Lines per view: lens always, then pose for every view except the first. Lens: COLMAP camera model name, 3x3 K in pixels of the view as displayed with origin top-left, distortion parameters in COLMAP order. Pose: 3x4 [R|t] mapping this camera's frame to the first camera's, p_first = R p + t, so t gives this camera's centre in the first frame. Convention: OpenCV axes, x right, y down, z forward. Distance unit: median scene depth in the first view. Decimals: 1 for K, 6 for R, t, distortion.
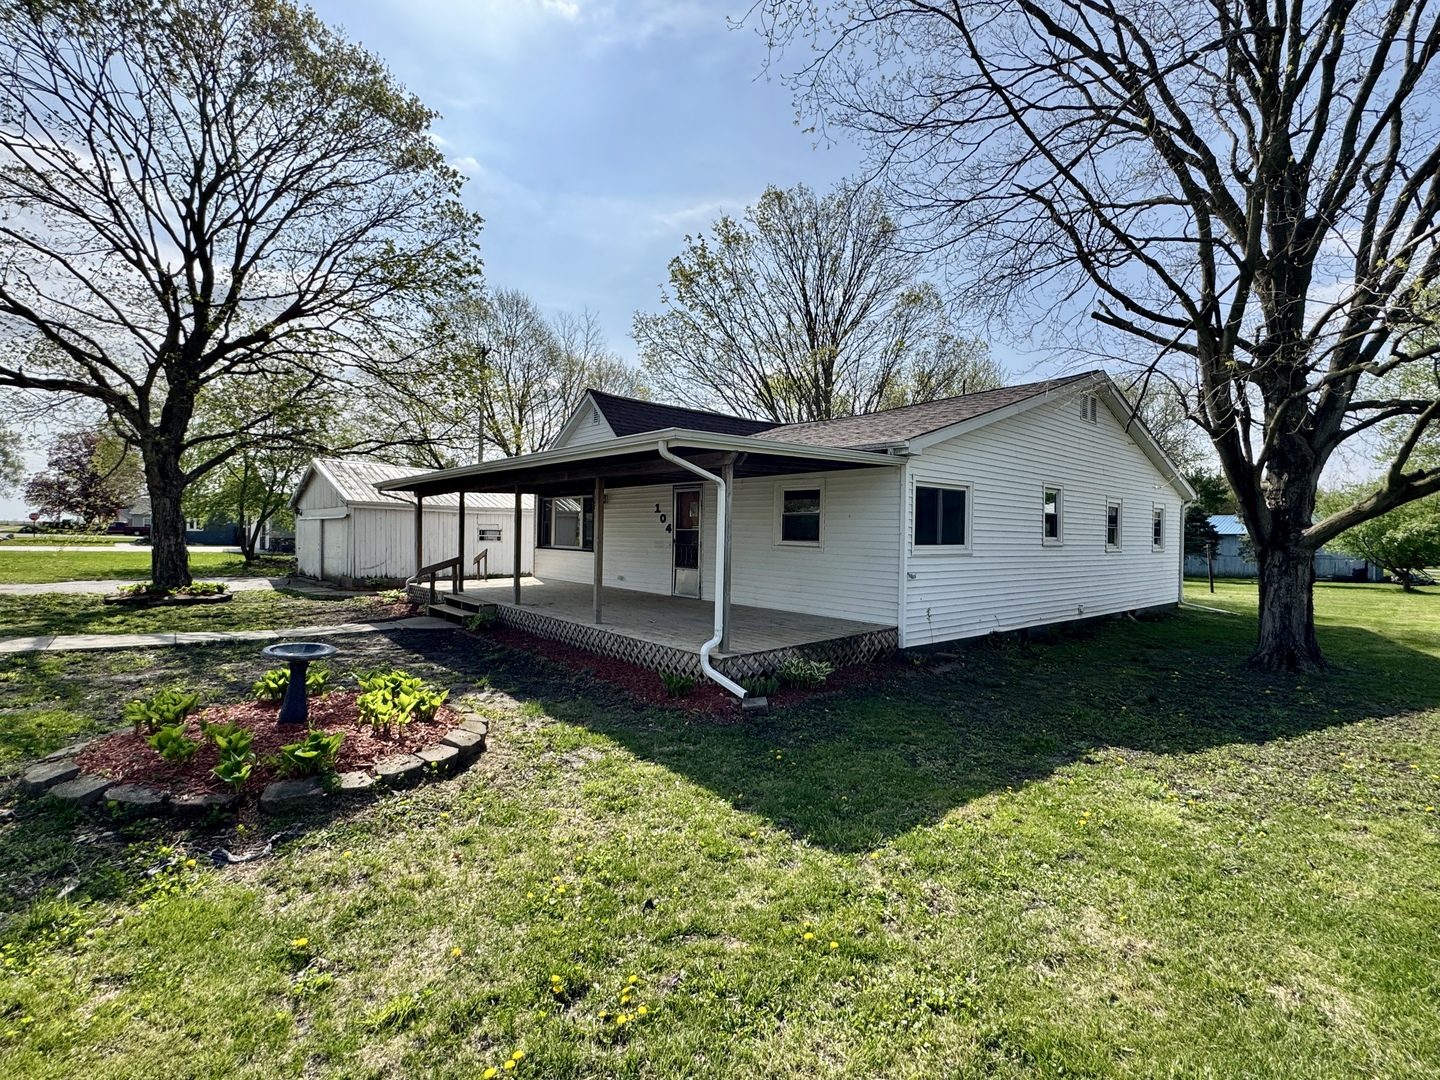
lens RADIAL K [[670.9, 0, 717.3], [0, 670.9, 543.3], [0, 0, 1]] dist [-0.000499, -0.000121]
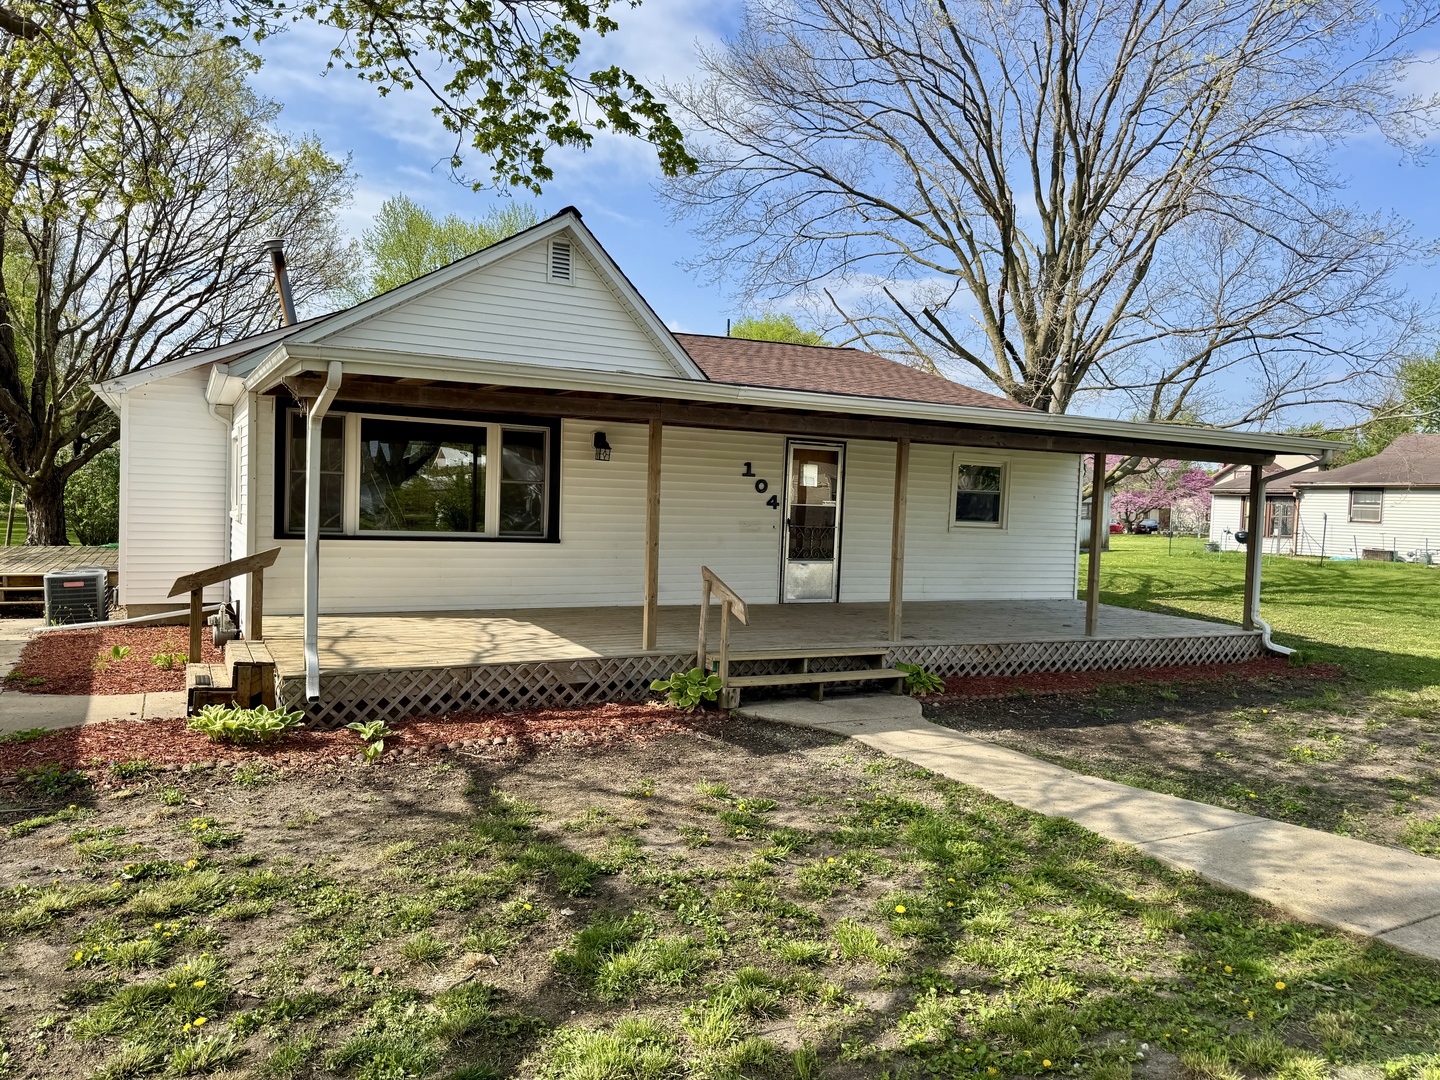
lens RADIAL K [[993.9, 0, 720.1], [0, 993.9, 540.0], [0, 0, 1]] dist [0.017542, 0.015053]
pose [[0.234252, -0.057460, 0.970476, -0.921323], [-0.024339, 0.997592, 0.064940, -0.042152], [-0.971871, -0.038833, 0.232289, 0.740318]]
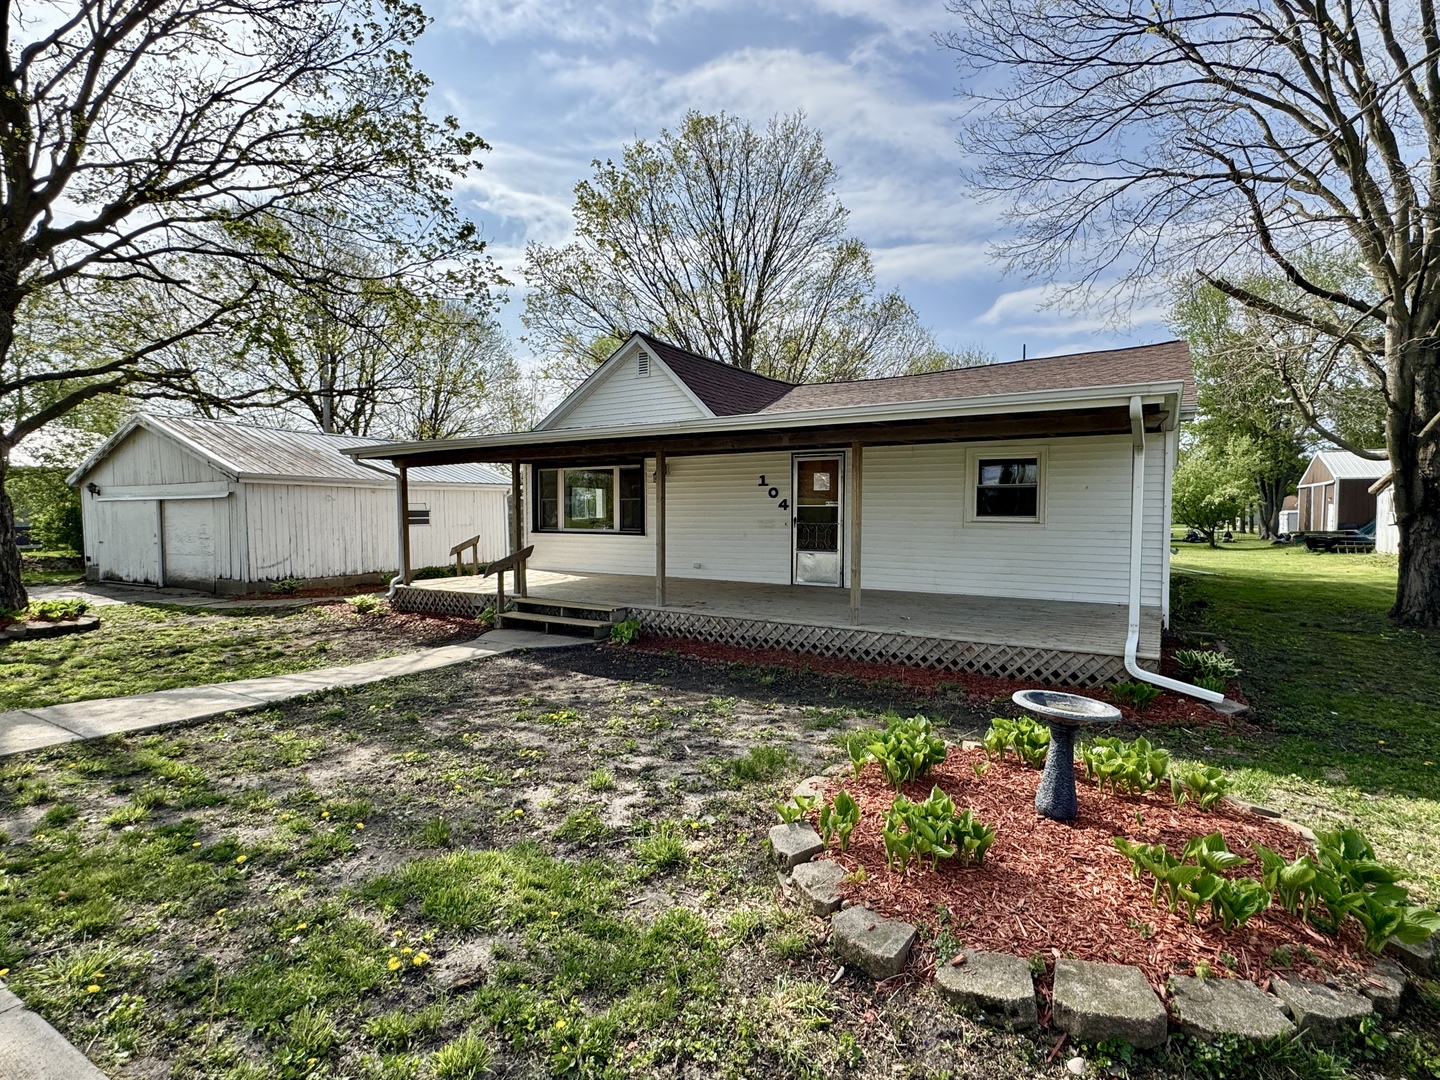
lens RADIAL K [[721.1, 0, 721.7], [0, 721.1, 541.2], [0, 0, 1]] dist [0.002437, 0.000287]
pose [[0.952615, -0.033011, 0.302382, -0.377178], [0.022839, 0.999050, 0.037116, -0.010672], [-0.303320, -0.028452, 0.952464, 0.147930]]
